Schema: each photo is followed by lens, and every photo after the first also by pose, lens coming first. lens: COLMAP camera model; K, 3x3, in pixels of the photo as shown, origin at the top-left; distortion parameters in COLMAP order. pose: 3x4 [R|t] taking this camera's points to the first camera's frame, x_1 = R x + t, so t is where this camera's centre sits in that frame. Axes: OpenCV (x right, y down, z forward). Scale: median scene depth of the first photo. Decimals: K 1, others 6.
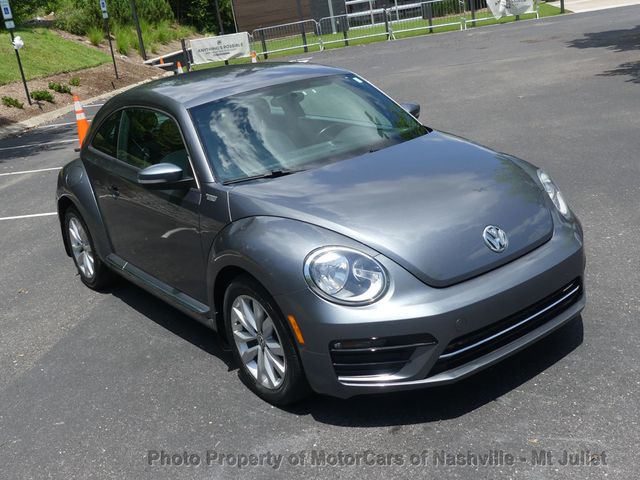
lens RADIAL K [[720.2, 0, 320.0], [0, 720.2, 240.0], [0, 0, 1]] dist [0.011988, -0.032152]
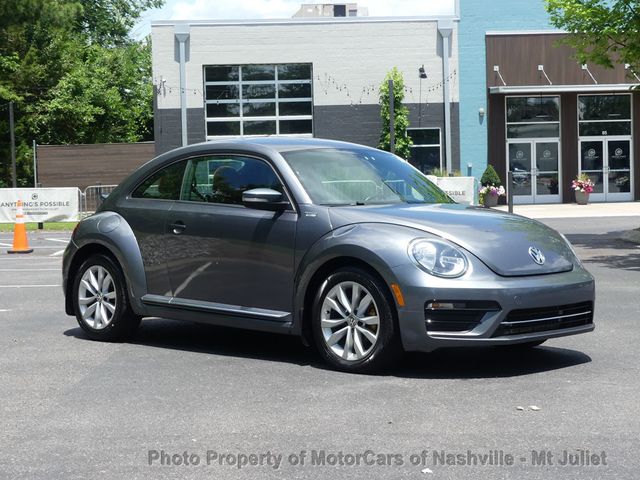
lens RADIAL K [[1182.4, 0, 320.0], [0, 1182.4, 240.0], [0, 0, 1]] dist [-0.004868, -0.334792]
pose [[0.978110, 0.124251, 0.166921, -0.308352], [-0.072790, 0.955780, -0.284931, 0.369439], [-0.194943, 0.266543, 0.943903, -0.597094]]
